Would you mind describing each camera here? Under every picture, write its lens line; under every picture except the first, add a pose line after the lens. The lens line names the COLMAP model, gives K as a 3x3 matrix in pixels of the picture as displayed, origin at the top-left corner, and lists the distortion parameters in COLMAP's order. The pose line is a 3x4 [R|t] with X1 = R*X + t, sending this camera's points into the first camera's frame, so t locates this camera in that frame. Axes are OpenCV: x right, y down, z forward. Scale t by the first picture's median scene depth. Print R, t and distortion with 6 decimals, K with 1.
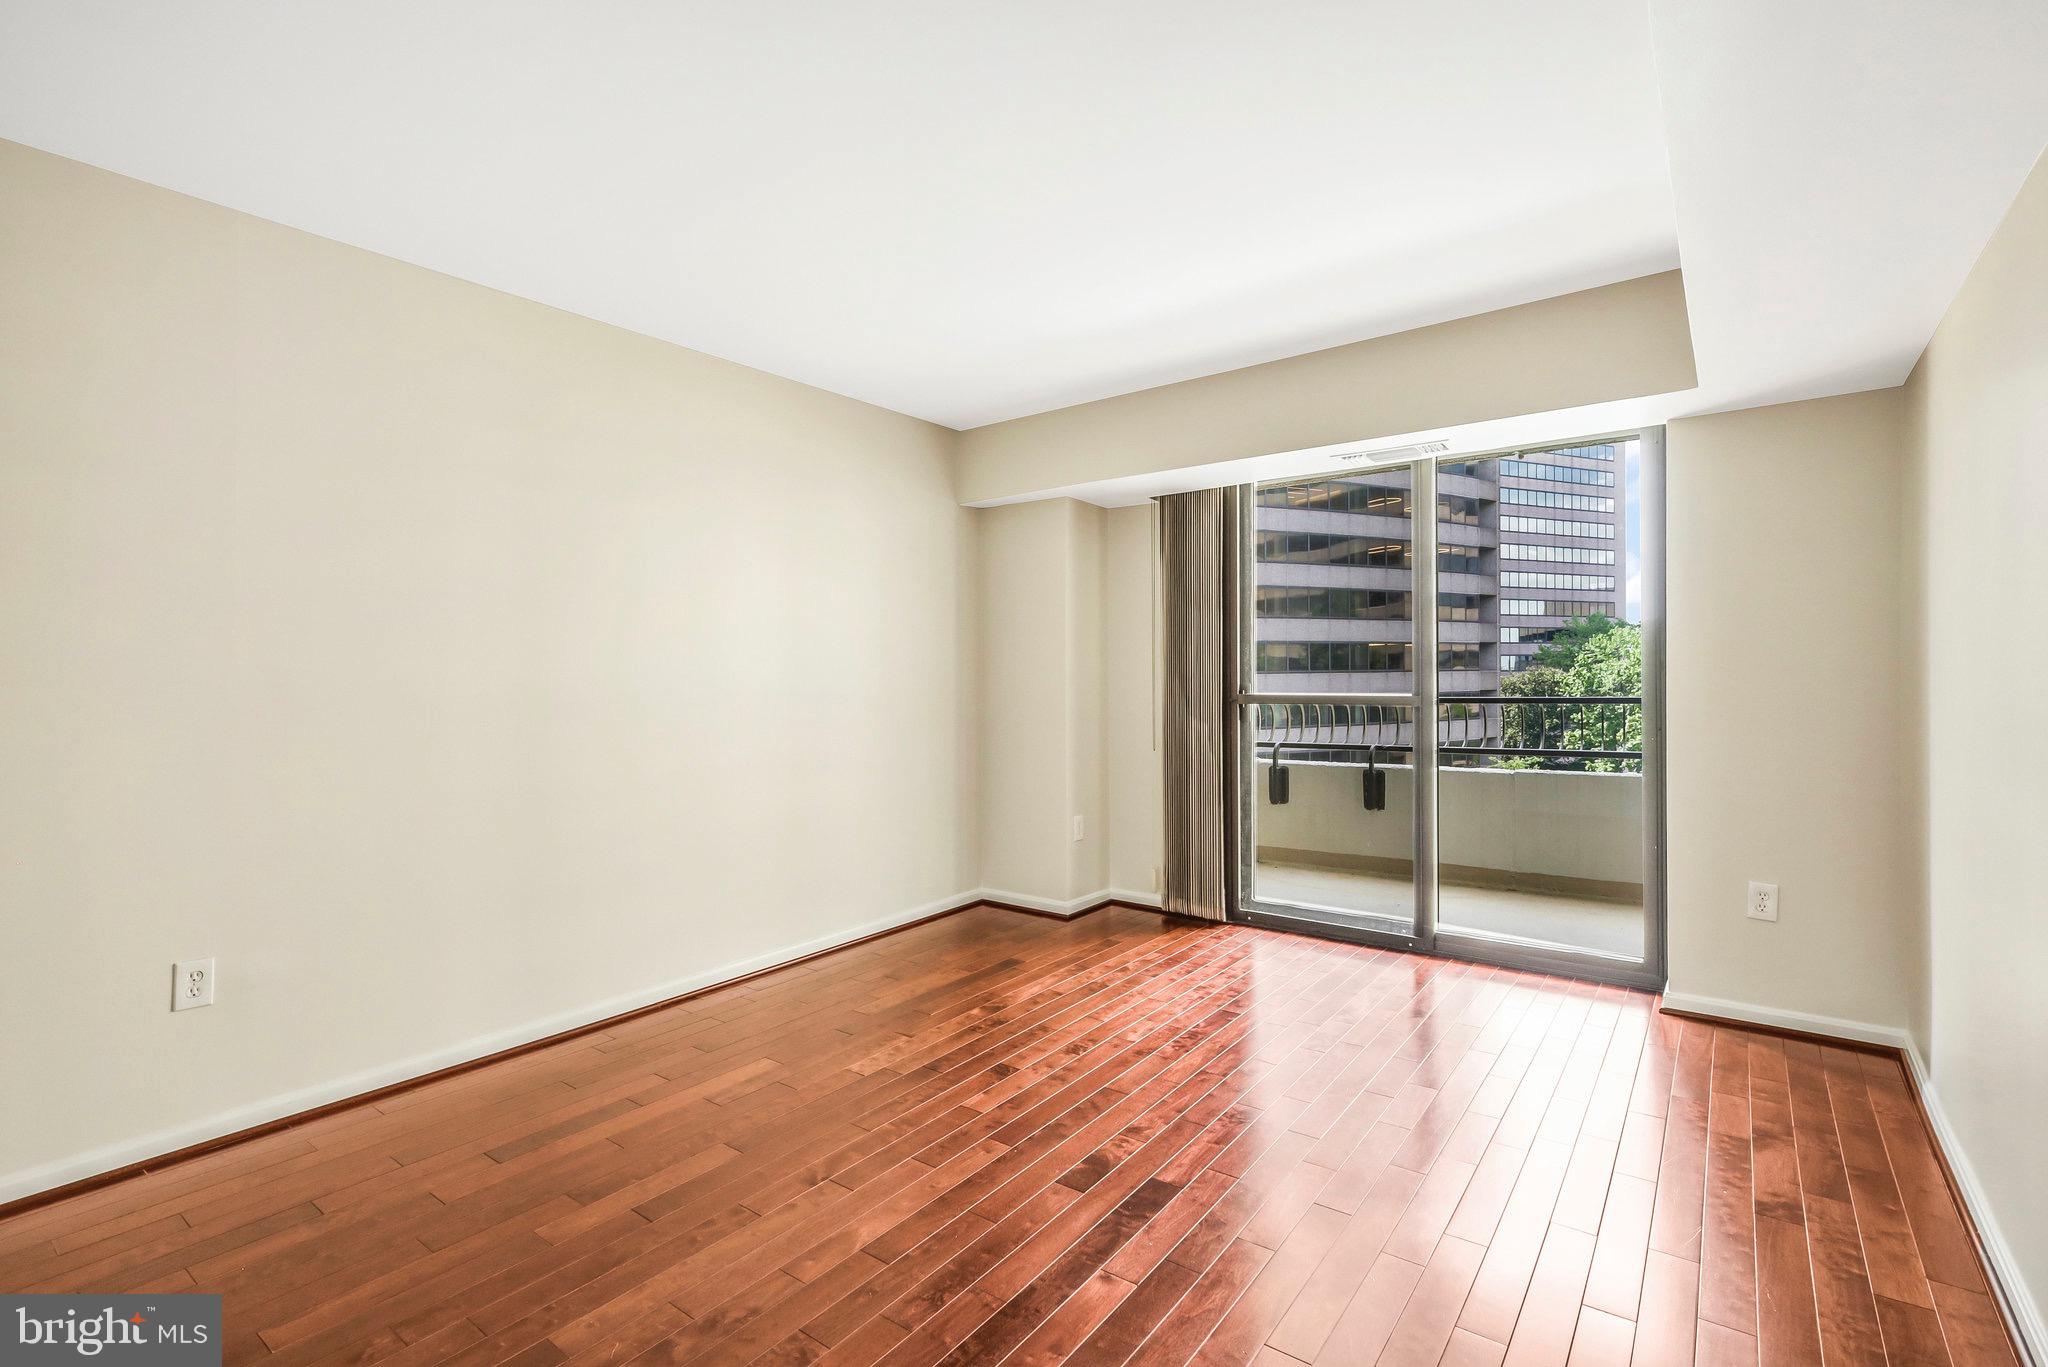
lens RADIAL K [[980.6, 0, 1018.7], [0, 980.6, 690.5], [0, 0, 1]] dist [-0.002177, 0.001810]
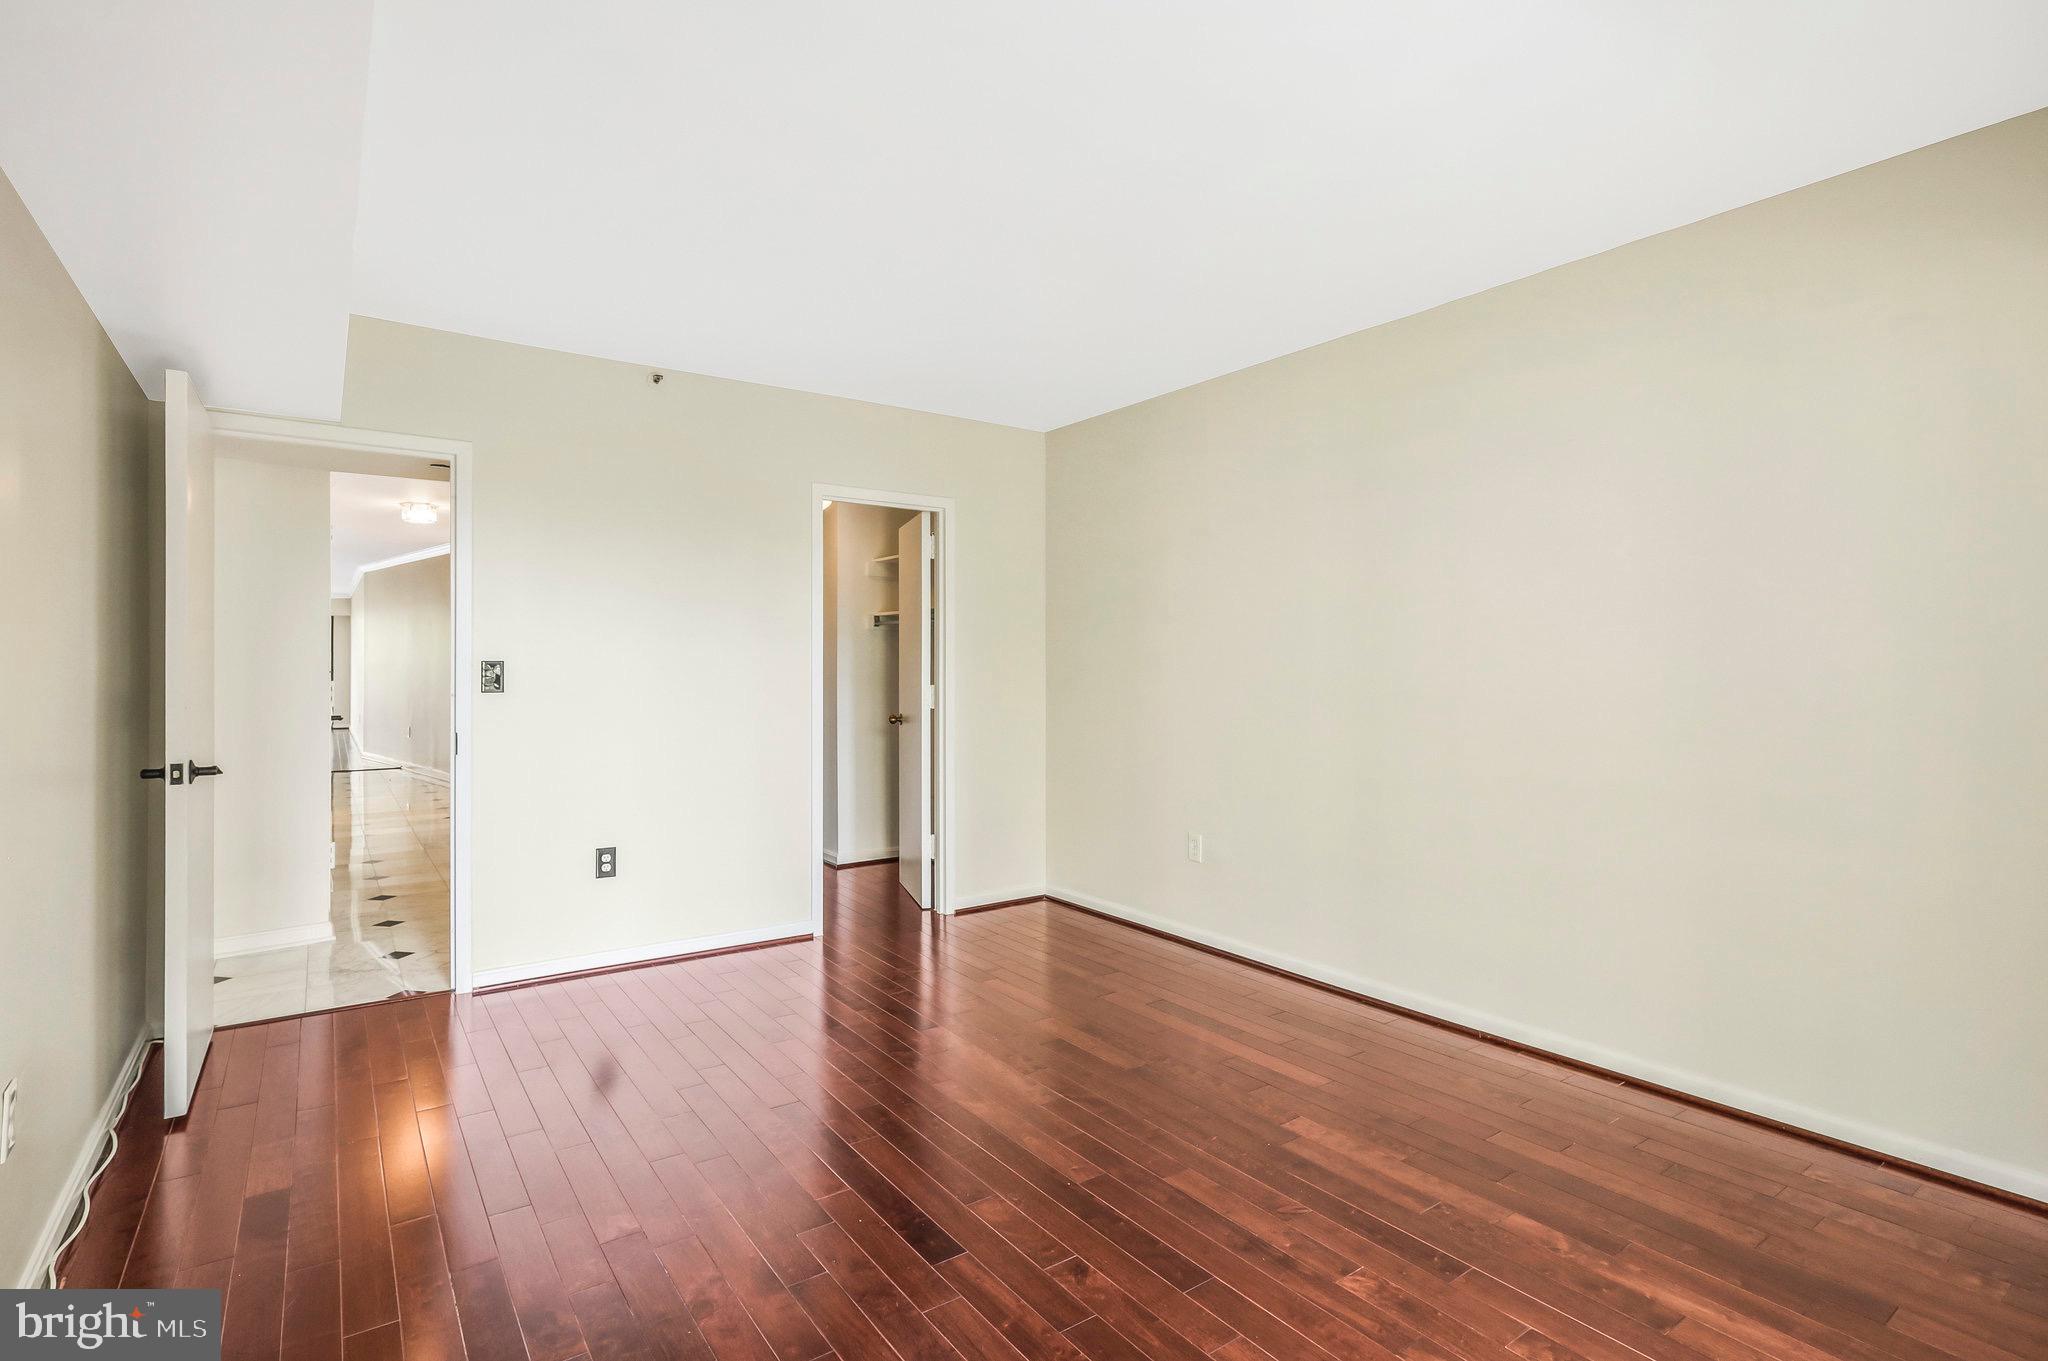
lens RADIAL K [[980.6, 0, 1022.3], [0, 980.6, 683.3], [0, 0, 1]] dist [-0.002177, 0.001810]
pose [[-0.321917, 0.018279, -0.946591, 0.787828], [-0.011858, 0.999657, 0.023337, -0.030117], [0.946694, 0.018737, -0.321590, 1.098276]]
